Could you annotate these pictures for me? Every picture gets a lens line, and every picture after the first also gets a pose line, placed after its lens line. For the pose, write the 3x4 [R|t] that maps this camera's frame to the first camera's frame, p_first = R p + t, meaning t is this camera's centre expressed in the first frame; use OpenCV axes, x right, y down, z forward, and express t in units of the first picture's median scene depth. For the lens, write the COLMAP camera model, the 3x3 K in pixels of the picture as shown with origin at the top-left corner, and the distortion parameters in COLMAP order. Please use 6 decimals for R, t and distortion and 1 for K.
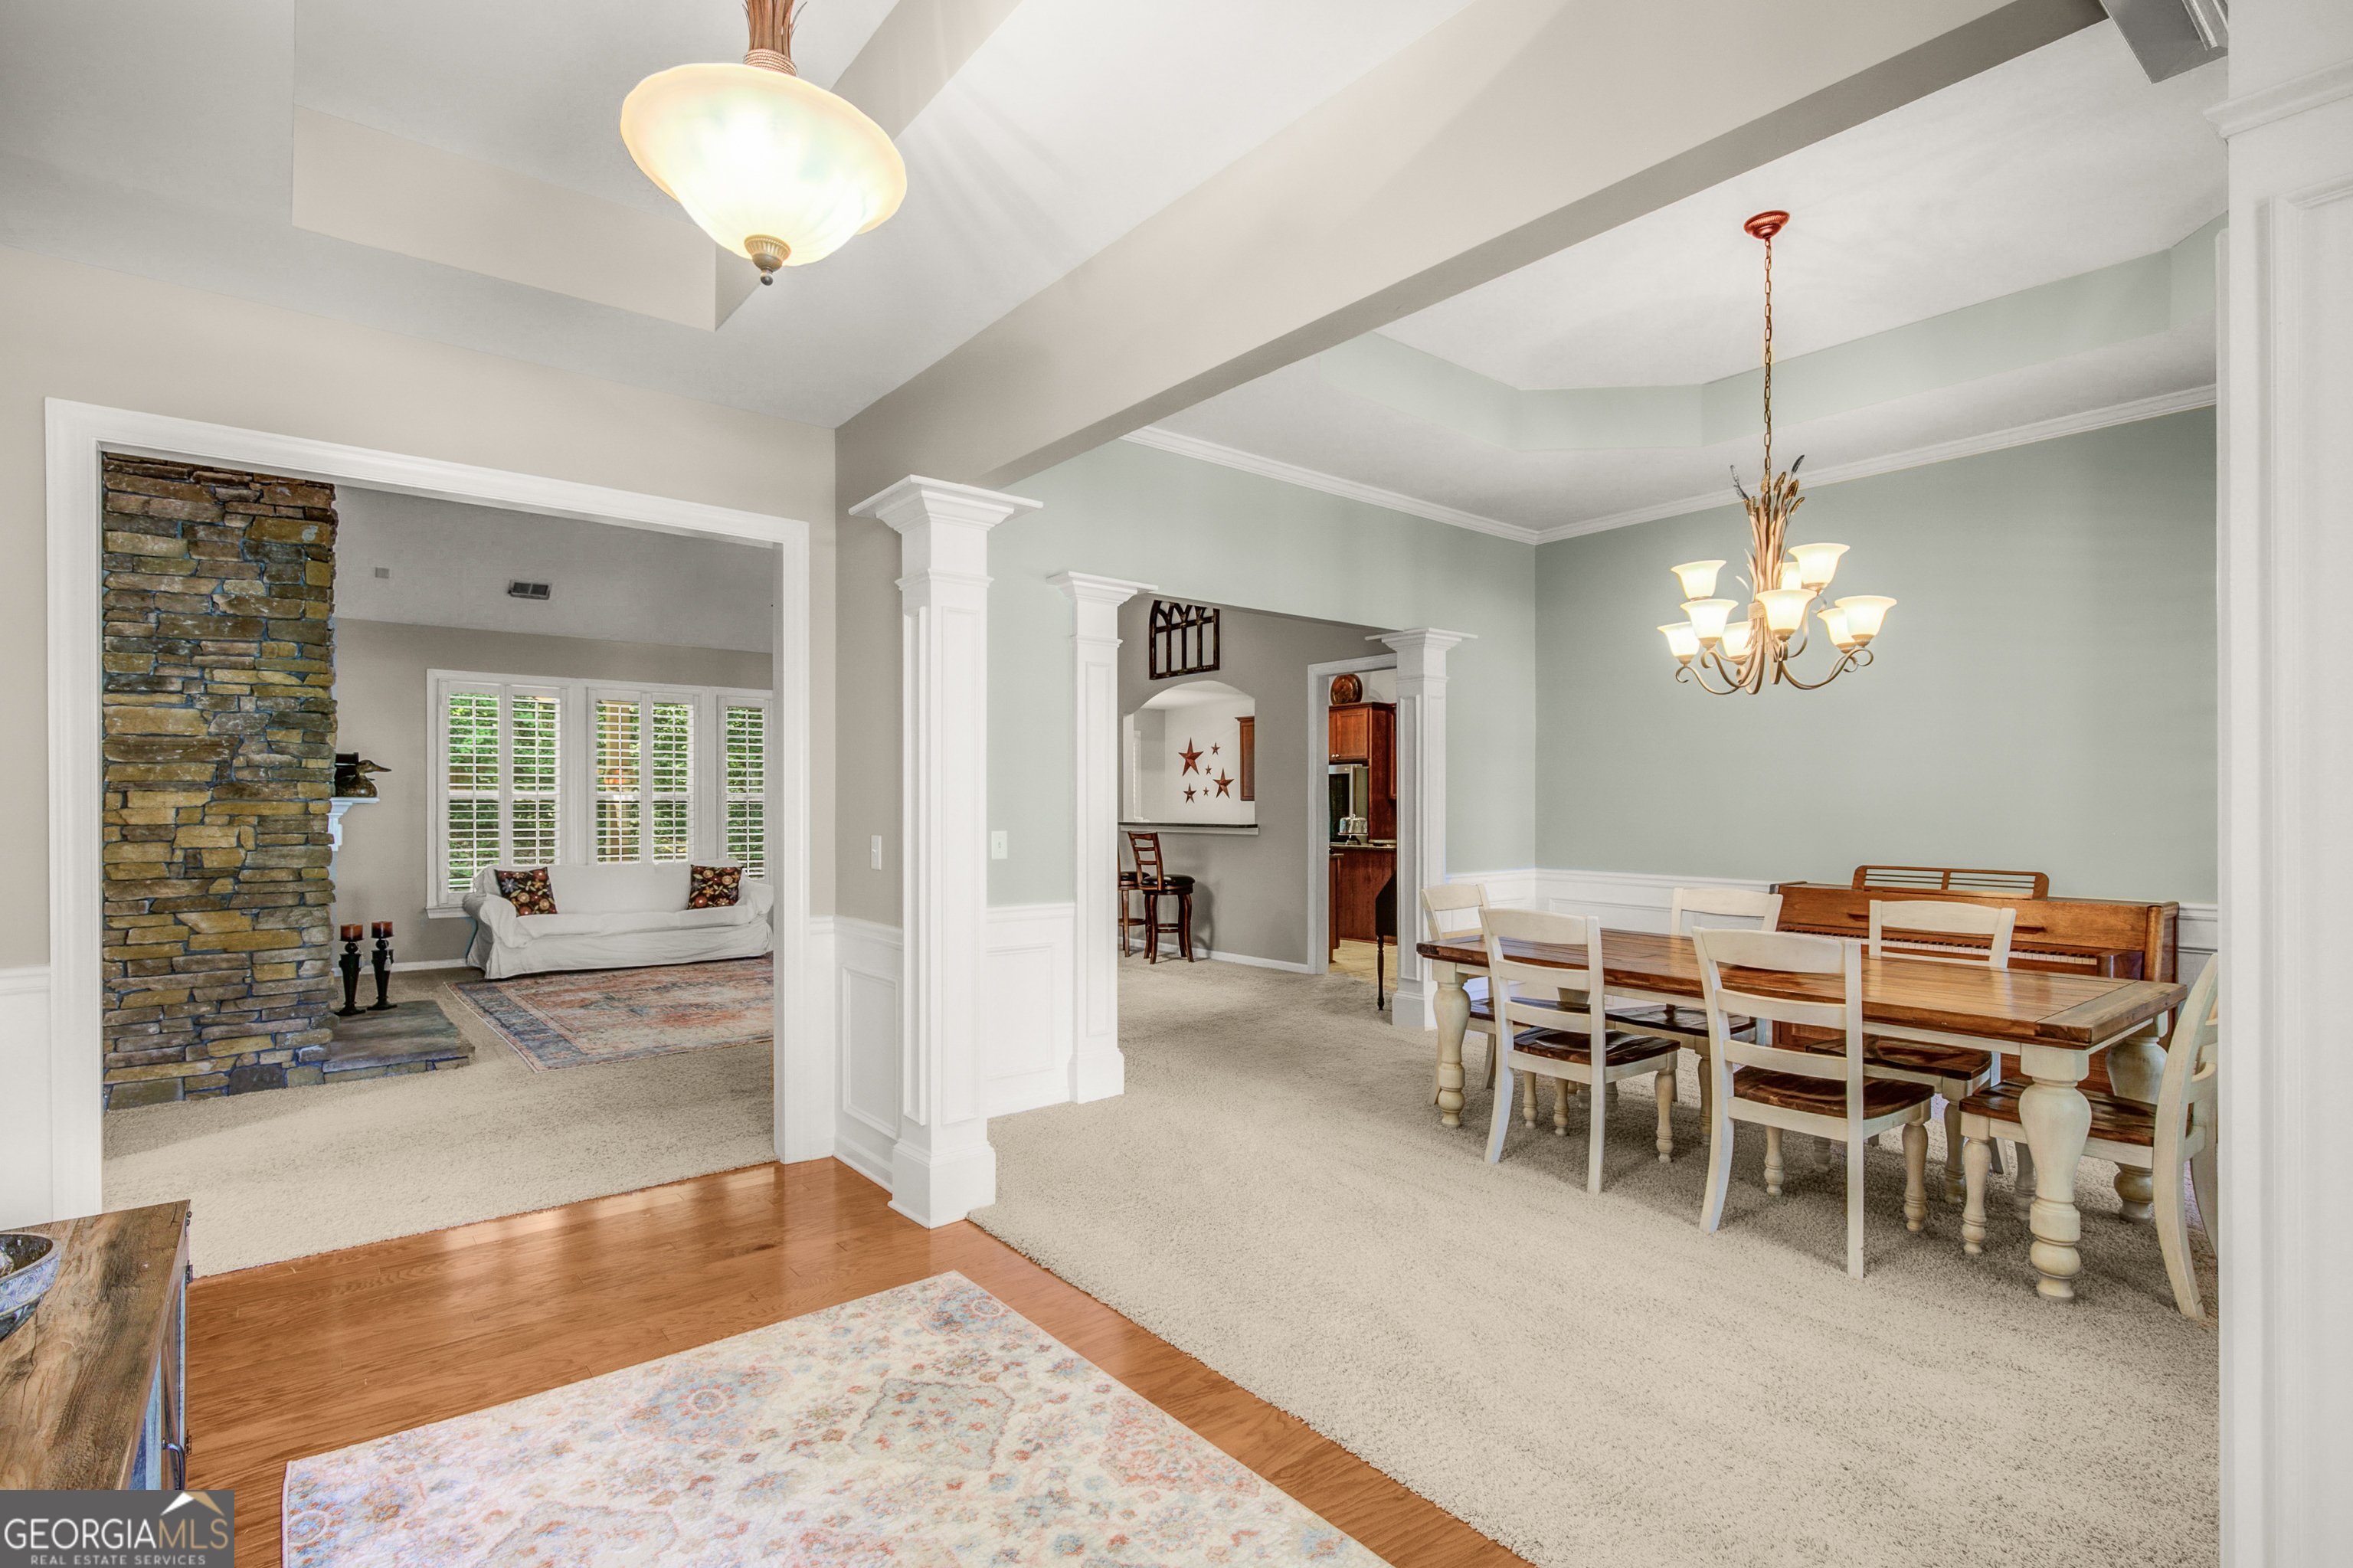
lens RADIAL K [[1105.4, 0, 1232.4], [0, 1105.4, 809.2], [0, 0, 1]] dist [0.000275, -0.000735]
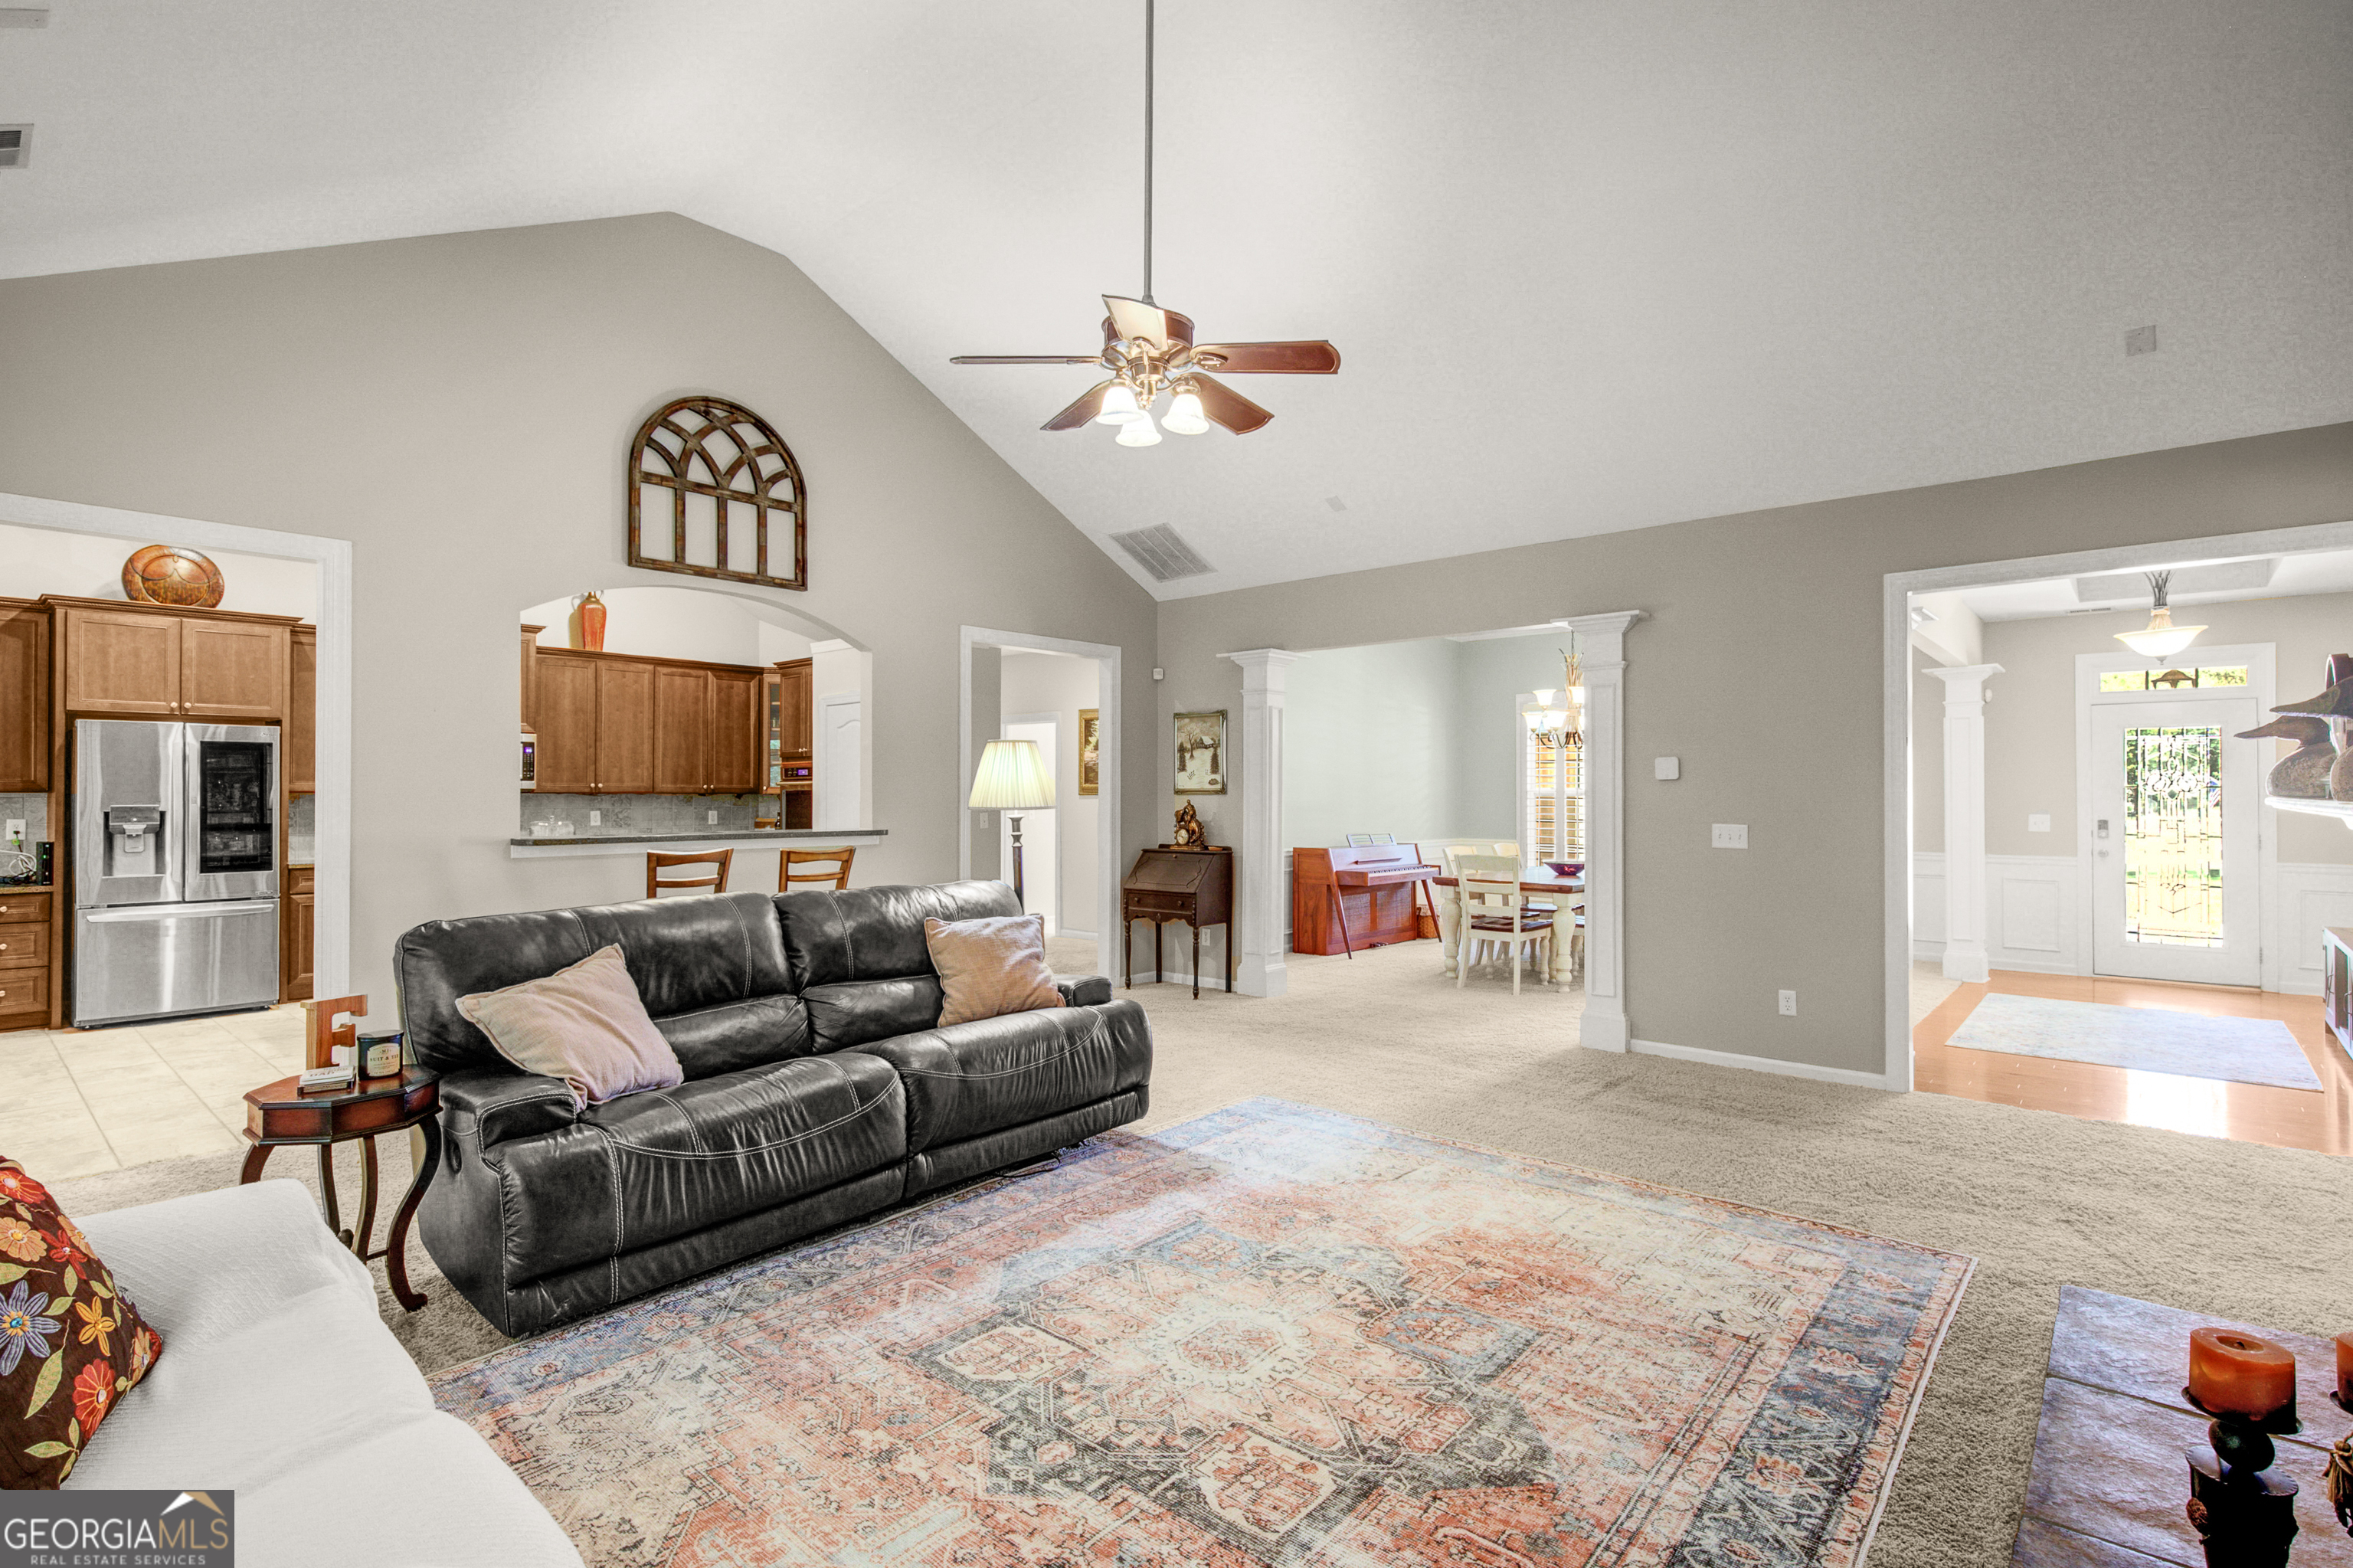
lens RADIAL K [[1105.4, 0, 1180.0], [0, 1105.4, 788.7], [0, 0, 1]] dist [0.000275, -0.000735]
pose [[-0.134471, 0.004886, 0.990906, -0.660230], [0.005244, 0.999977, -0.004219, -0.007396], [-0.990904, 0.004629, -0.134493, 0.849273]]
